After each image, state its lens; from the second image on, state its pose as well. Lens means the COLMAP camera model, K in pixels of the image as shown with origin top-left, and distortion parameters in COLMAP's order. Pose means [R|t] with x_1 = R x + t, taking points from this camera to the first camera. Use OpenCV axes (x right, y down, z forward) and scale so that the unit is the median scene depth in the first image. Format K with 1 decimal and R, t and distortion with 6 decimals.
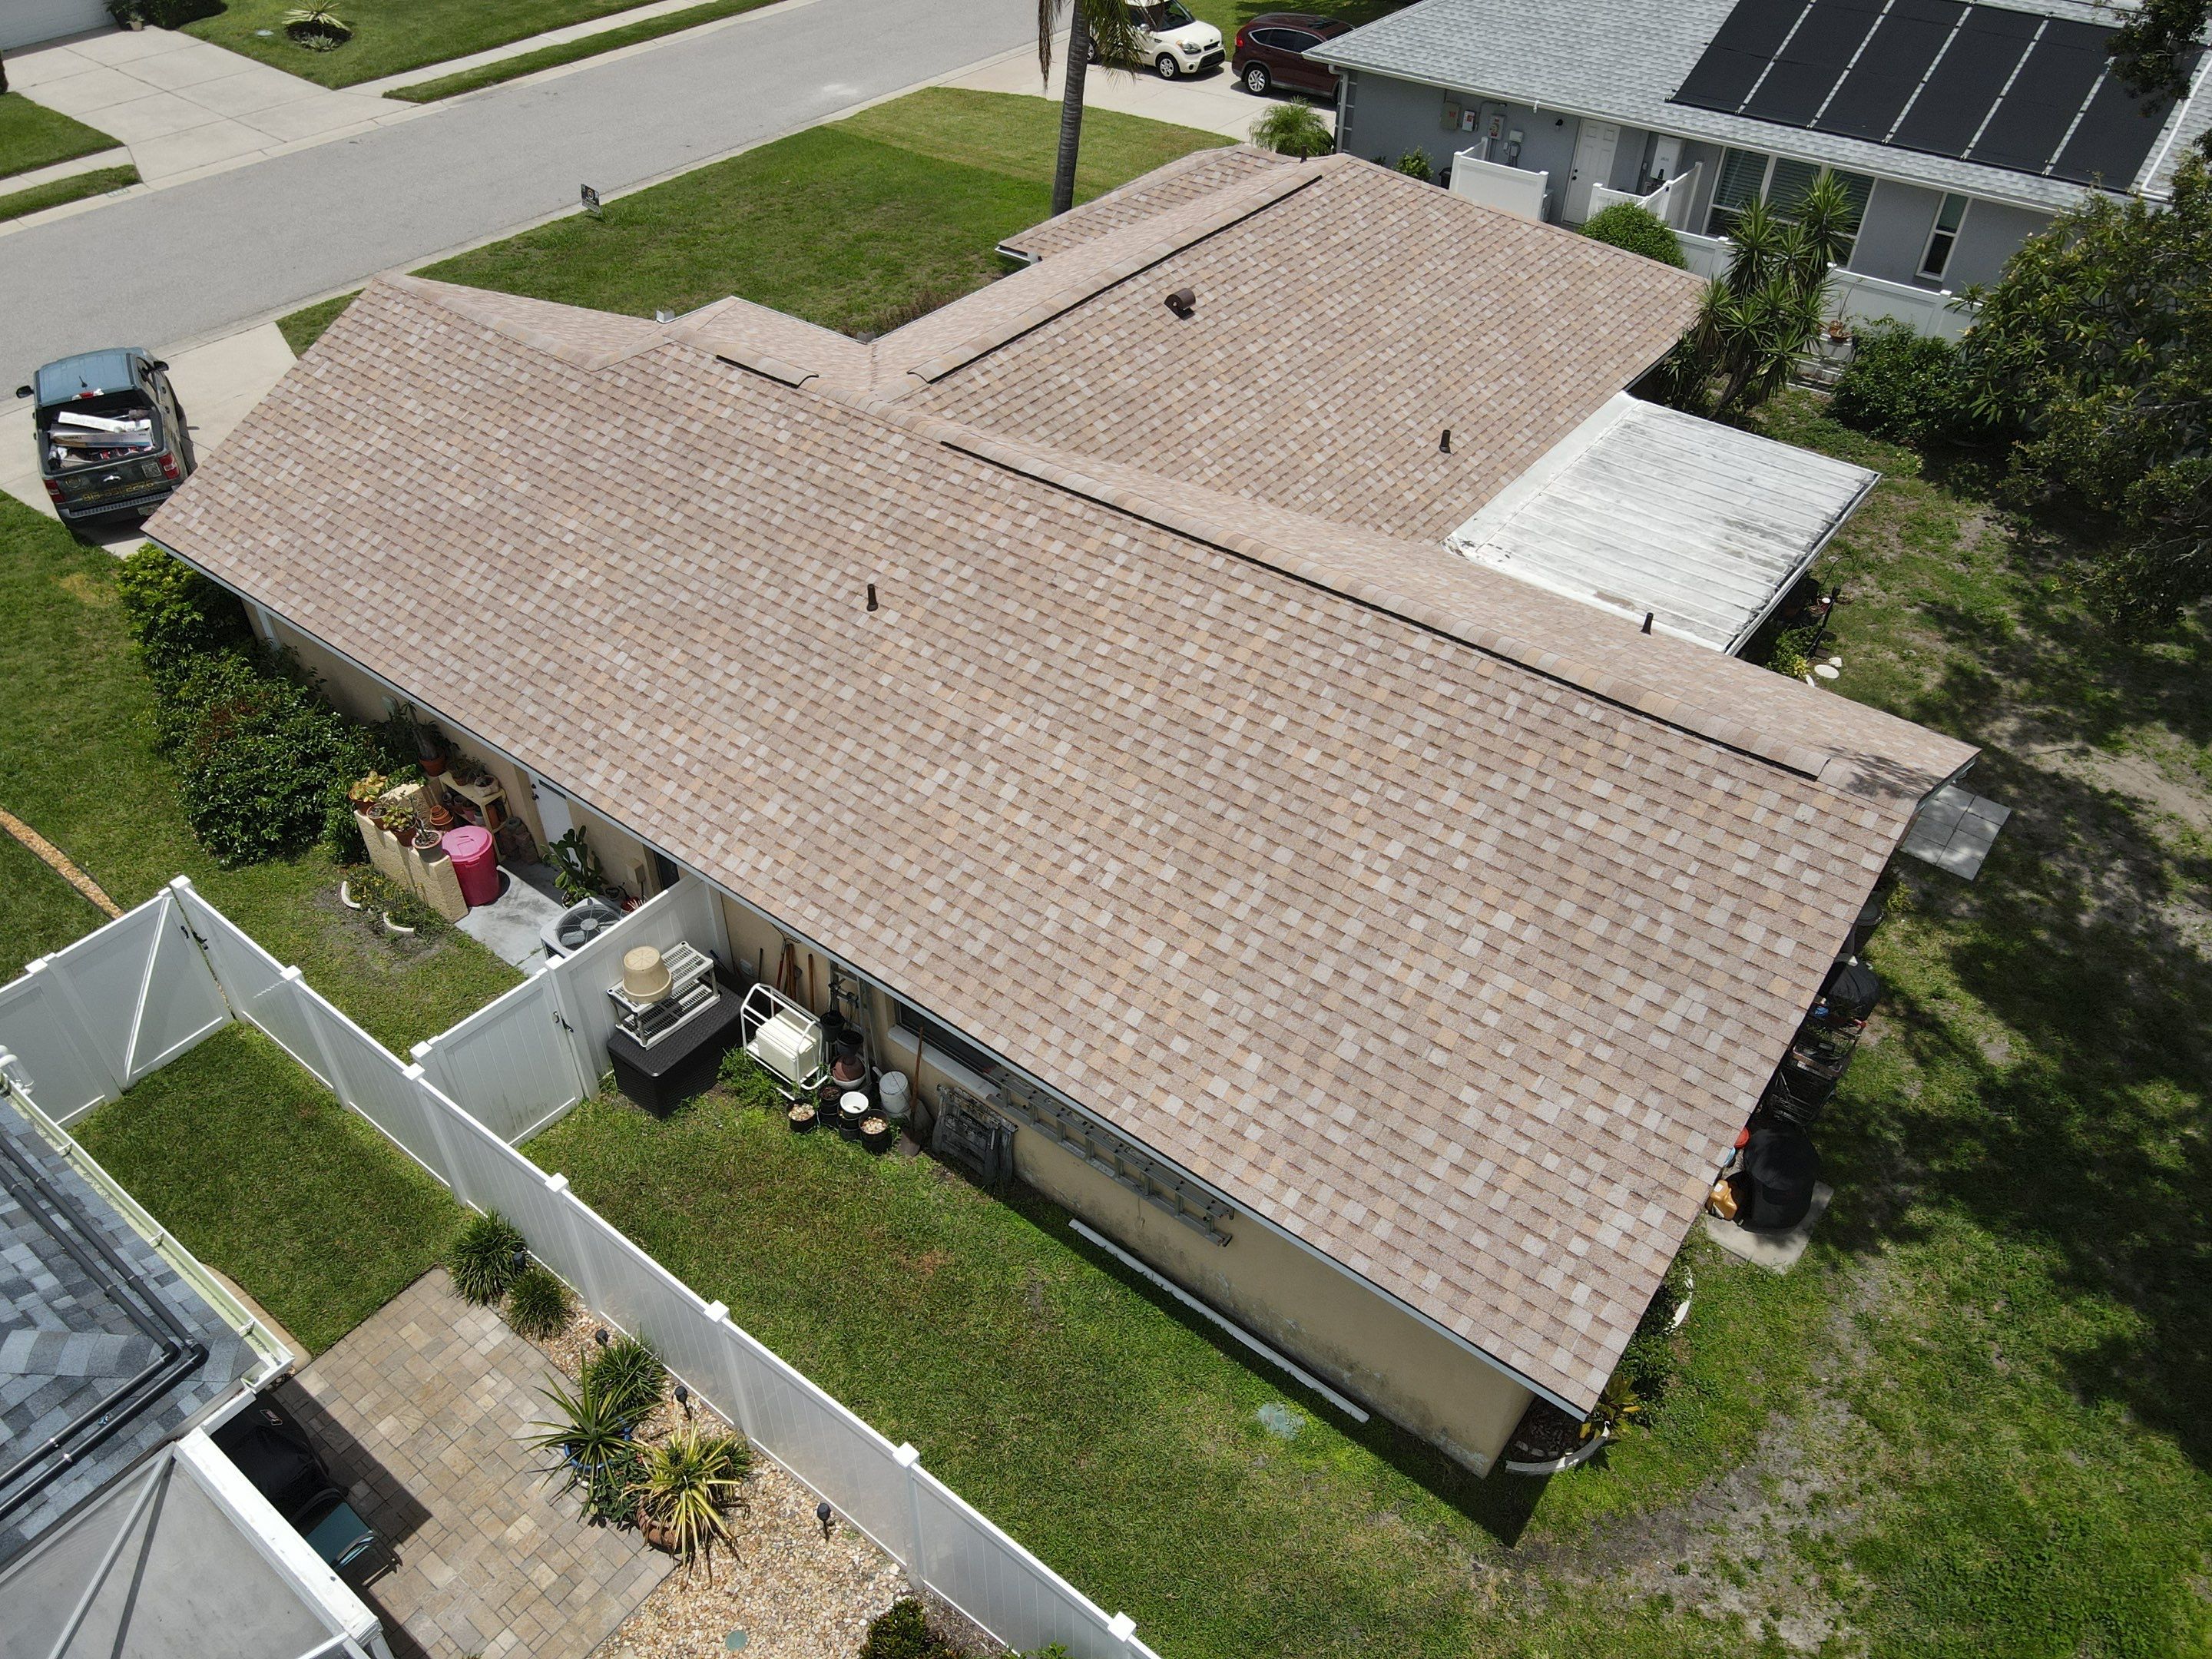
lens RADIAL K [[1631.2, 0, 1054.9], [0, 1631.2, 820.2], [0, 0, 1]] dist [0.014013, -0.005284]
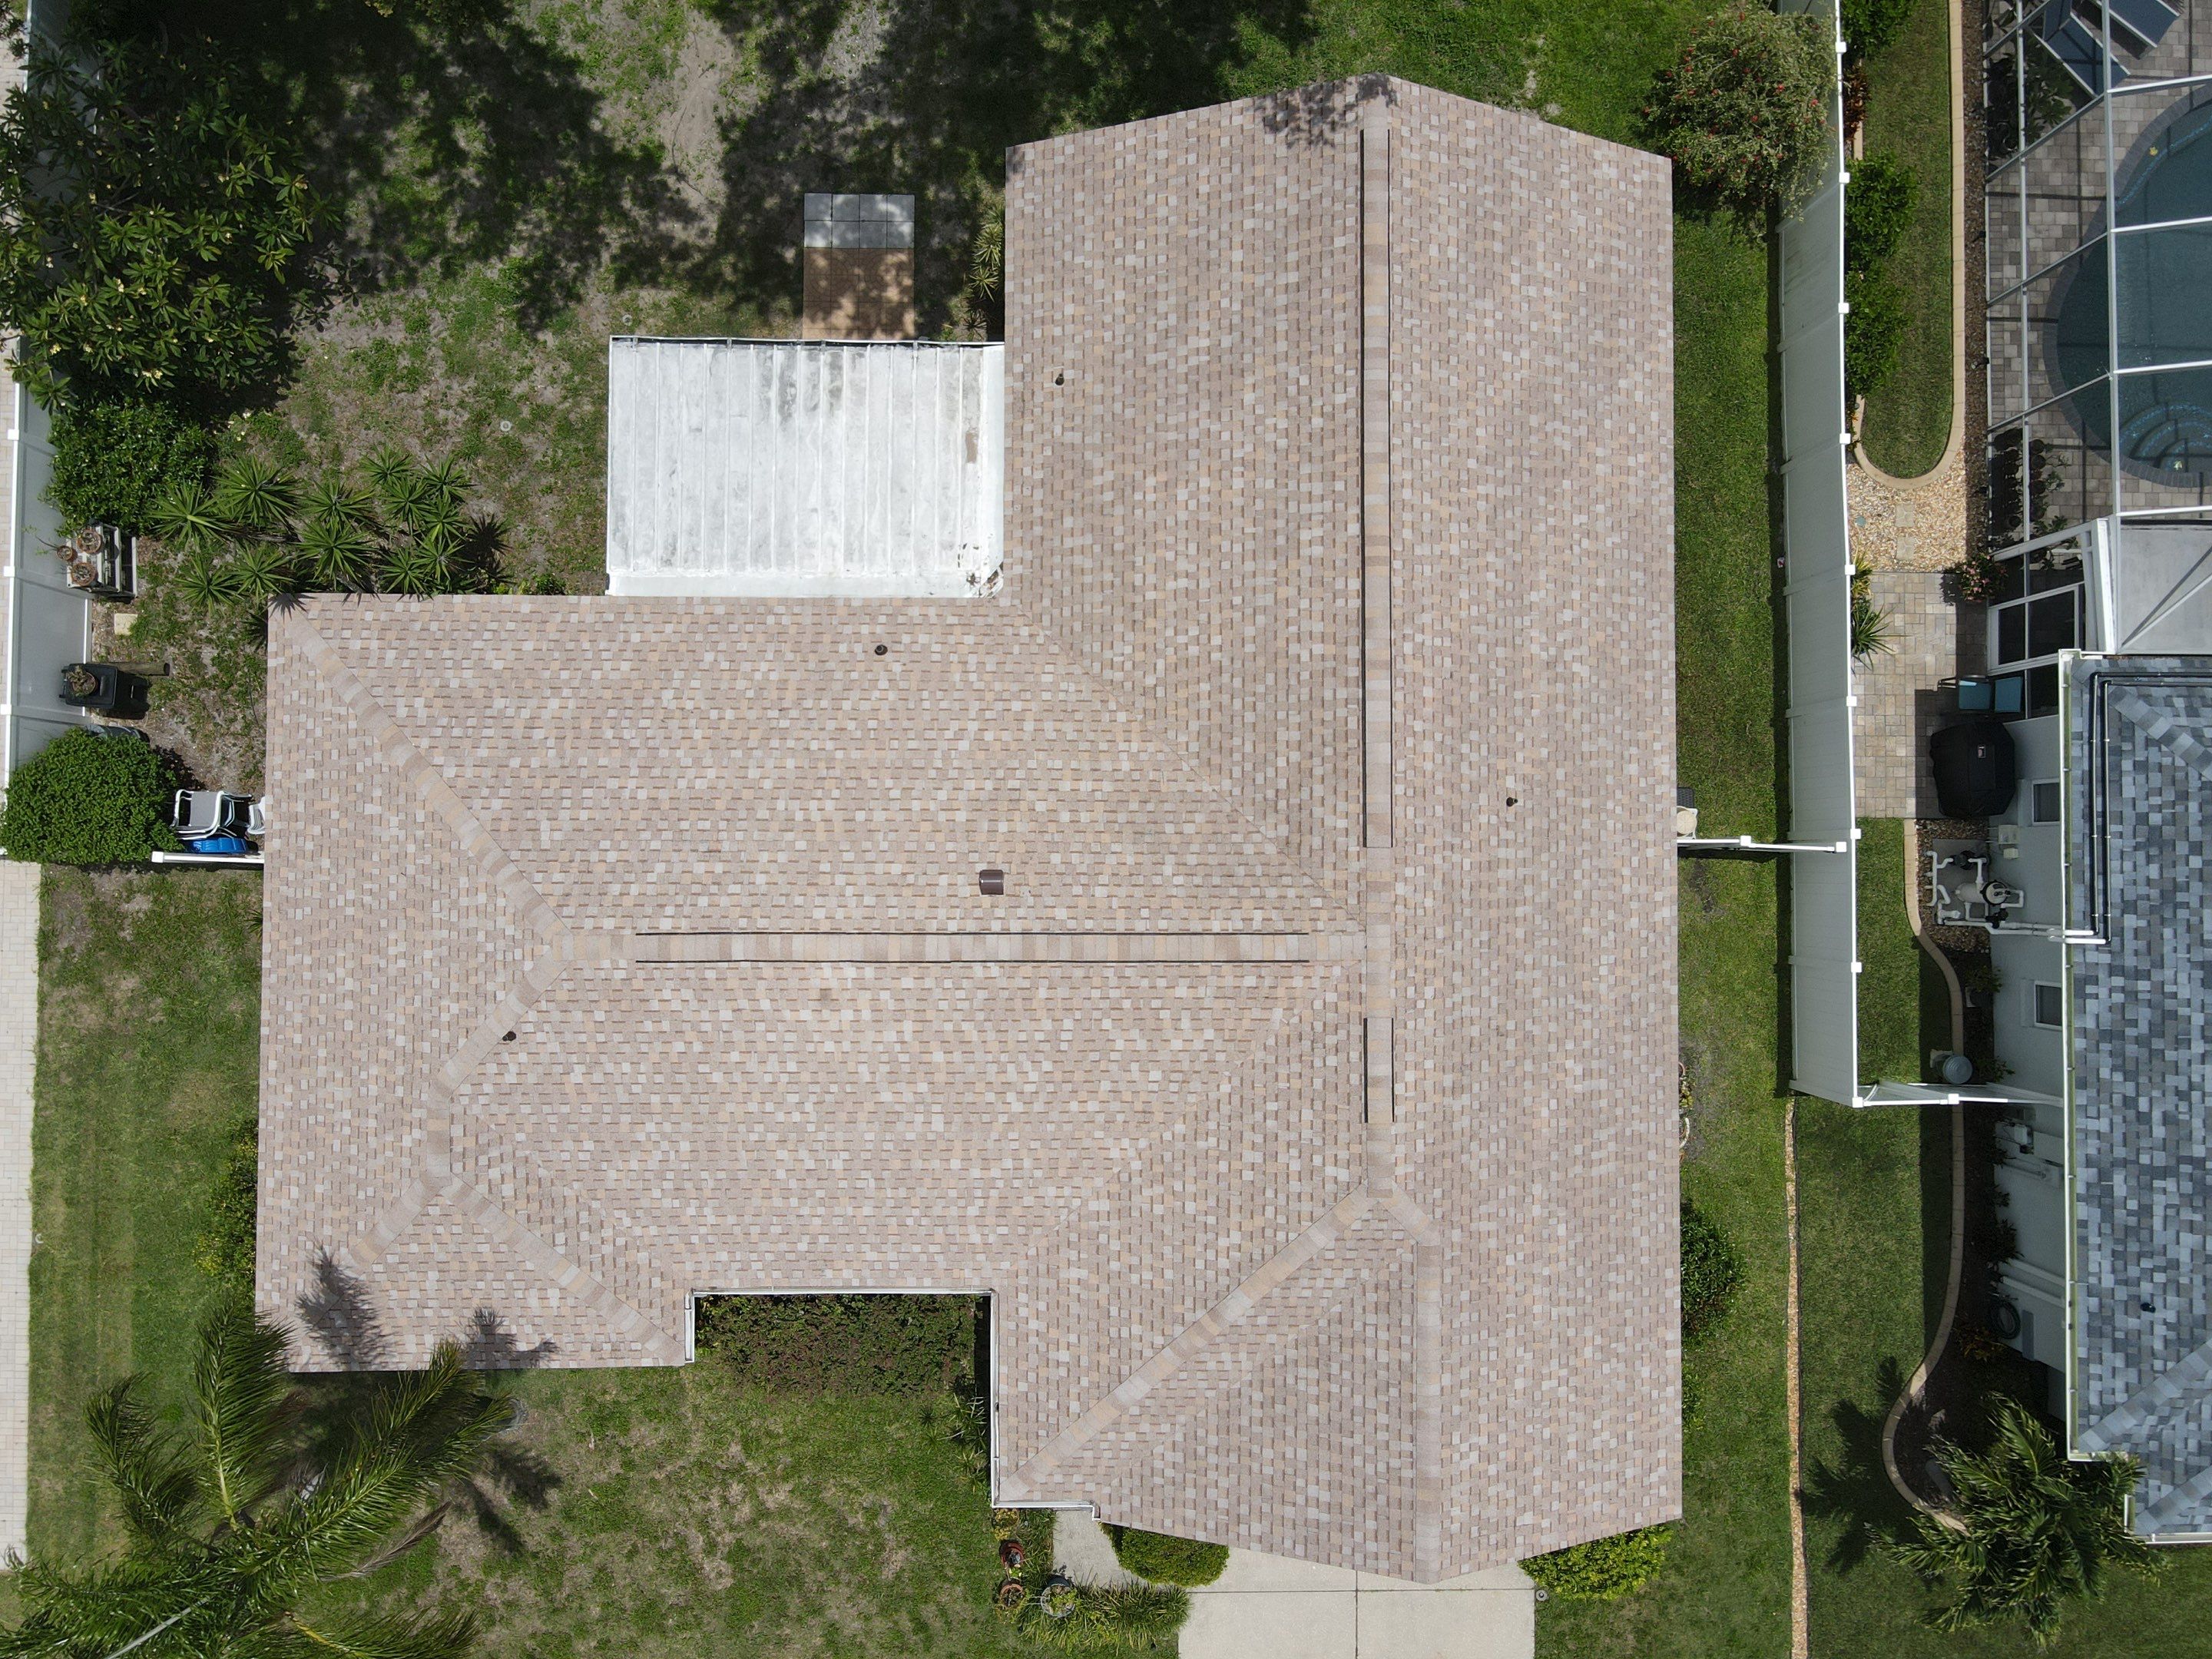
lens RADIAL K [[1657.5, 0, 1070.2], [0, 1657.5, 830.1], [0, 0, 1]] dist [-0.071133, 0.211729]
pose [[-0.621097, -0.783722, -0.004249, 0.081970], [0.479112, -0.383974, 0.789314, -1.156771], [-0.620234, 0.488204, 0.613975, 0.351127]]
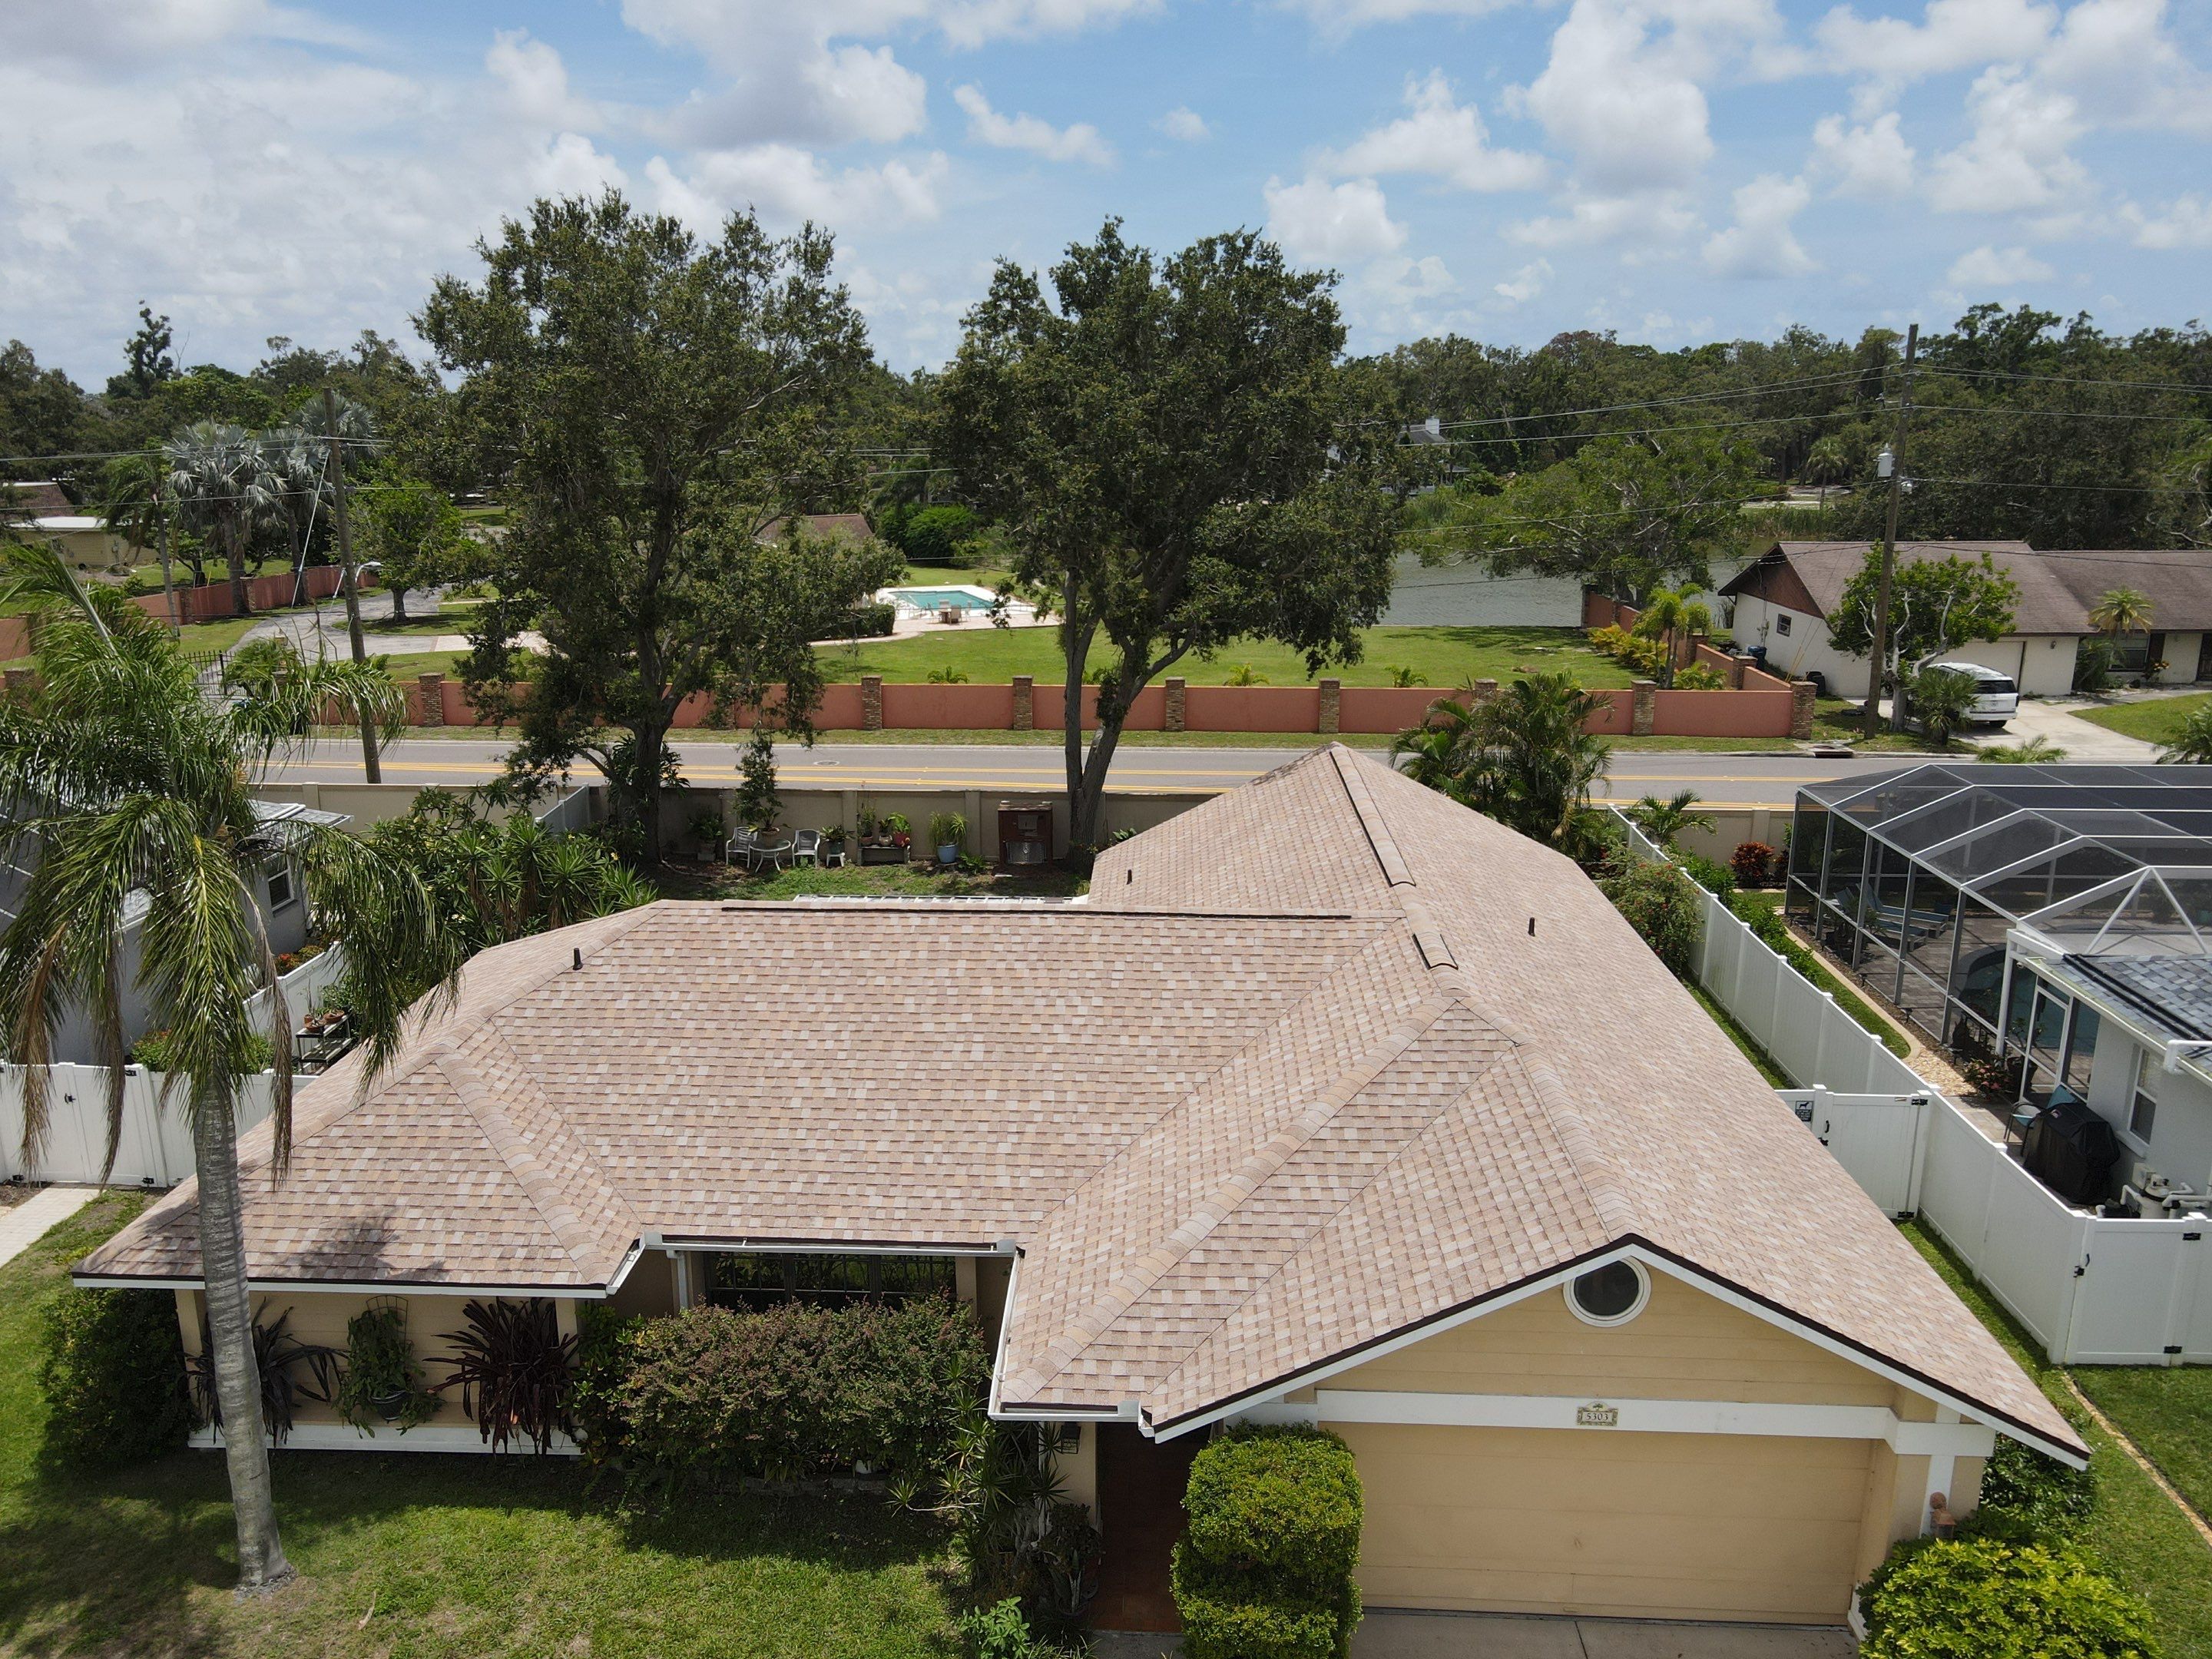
lens RADIAL K [[1635.6, 0, 1080.7], [0, 1635.6, 840.1], [0, 0, 1]] dist [-0.059623, 0.143102]
pose [[-0.578140, -0.205103, 0.789738, -0.851501], [0.529705, 0.641850, 0.554473, -1.013360], [-0.620618, 0.738892, -0.262435, 1.328341]]
